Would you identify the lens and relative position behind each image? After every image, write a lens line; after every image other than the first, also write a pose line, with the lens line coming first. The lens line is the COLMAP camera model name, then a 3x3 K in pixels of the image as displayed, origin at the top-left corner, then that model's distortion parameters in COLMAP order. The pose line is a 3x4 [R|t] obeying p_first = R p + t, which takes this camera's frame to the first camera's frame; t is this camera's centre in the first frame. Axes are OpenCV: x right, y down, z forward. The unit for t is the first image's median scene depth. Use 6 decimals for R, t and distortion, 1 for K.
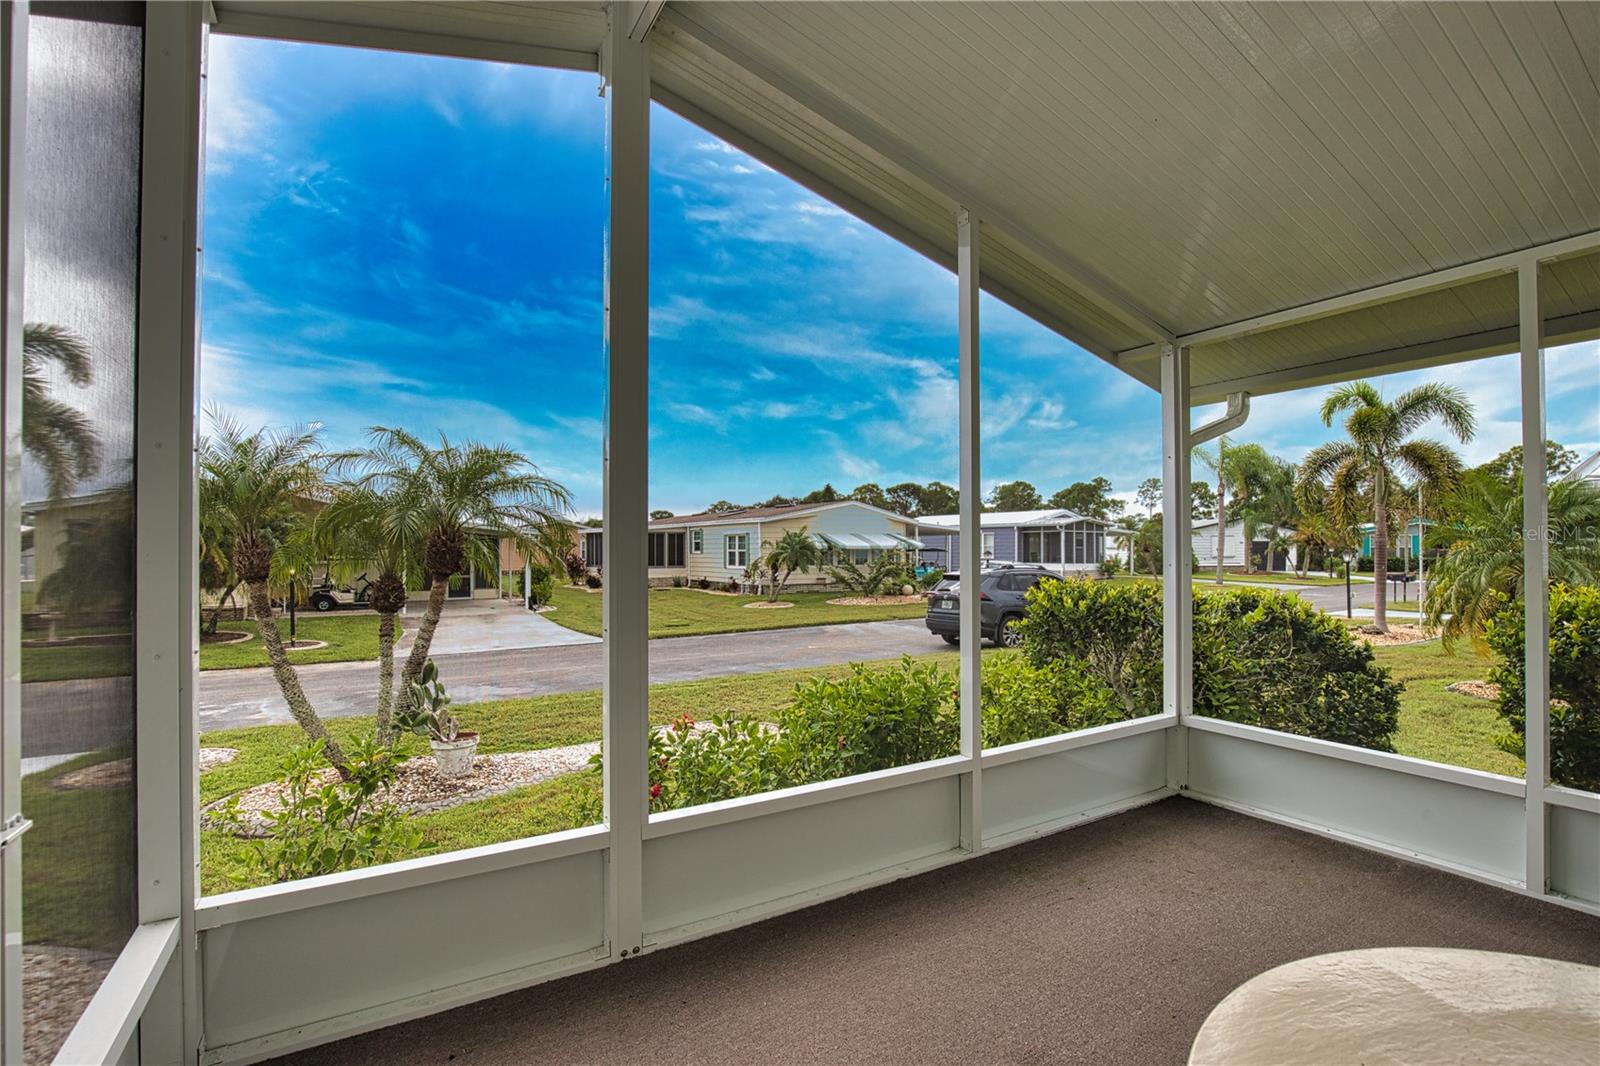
lens RADIAL K [[730.8, 0, 823.4], [0, 730.8, 542.2], [0, 0, 1]] dist [-0.035379, 0.001234]
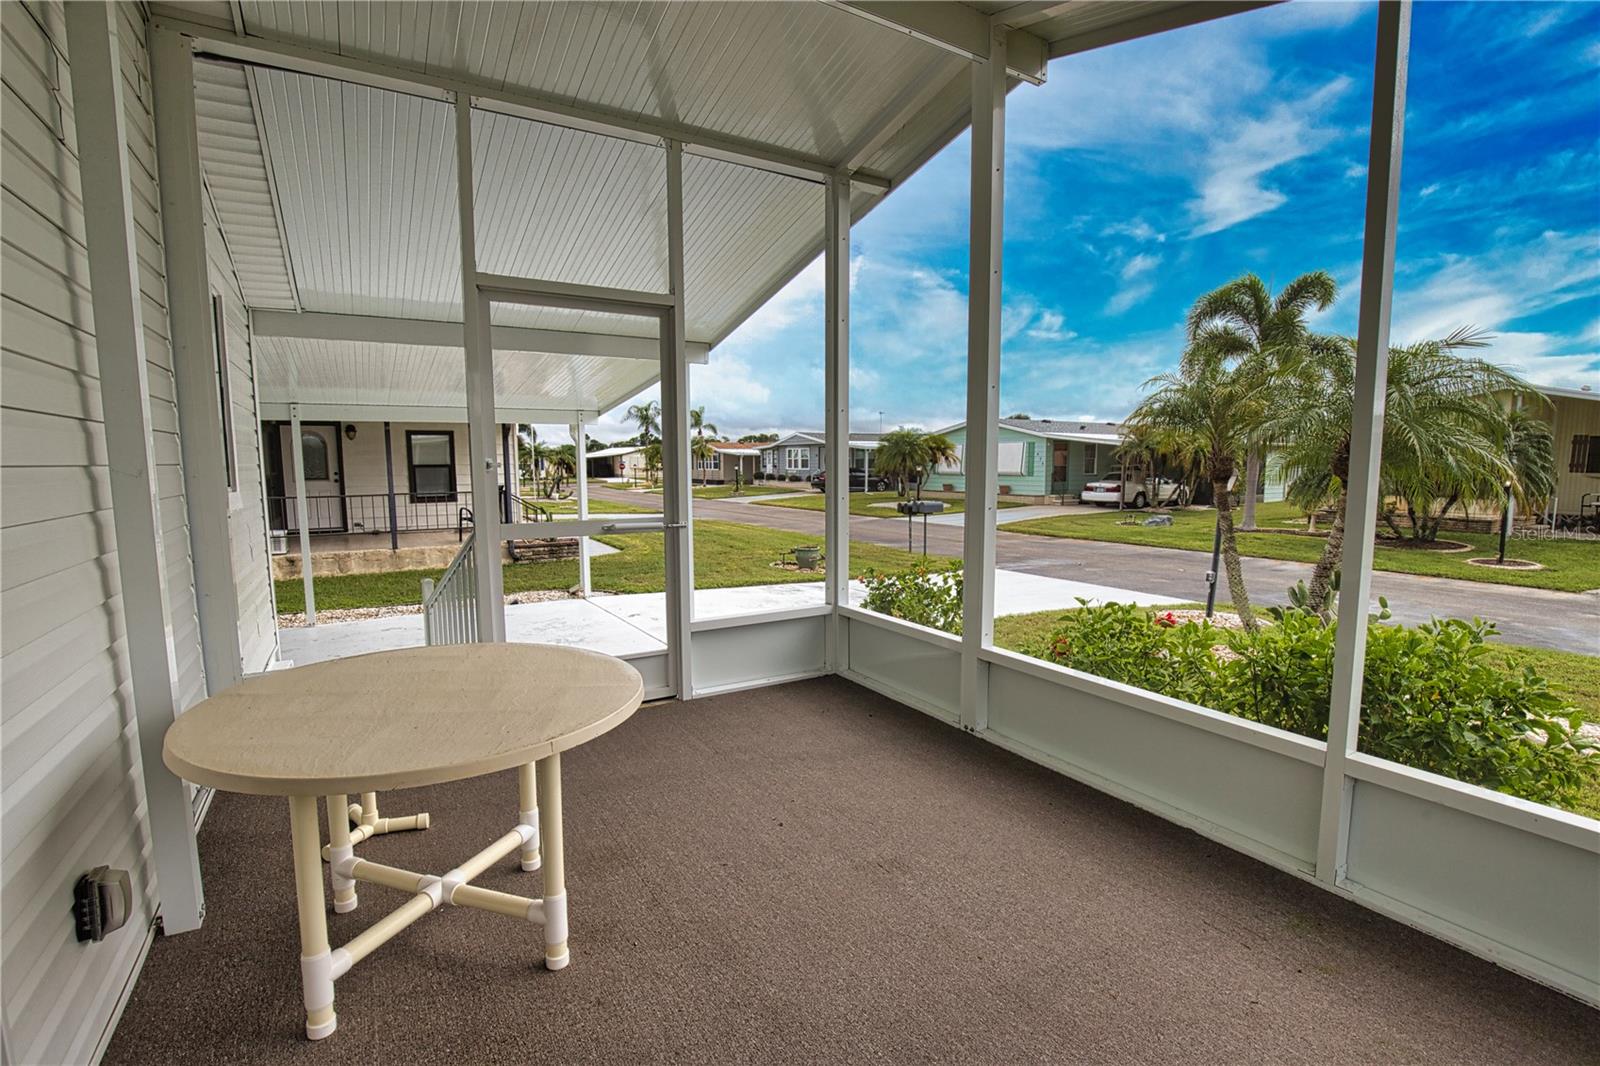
lens RADIAL K [[730.8, 0, 823.4], [0, 730.8, 542.2], [0, 0, 1]] dist [-0.035379, 0.001234]
pose [[0.018851, 0.115678, -0.993108, 0.890474], [0.009696, 0.993217, 0.115874, 0.002631], [0.999775, -0.011813, 0.017602, 0.504136]]
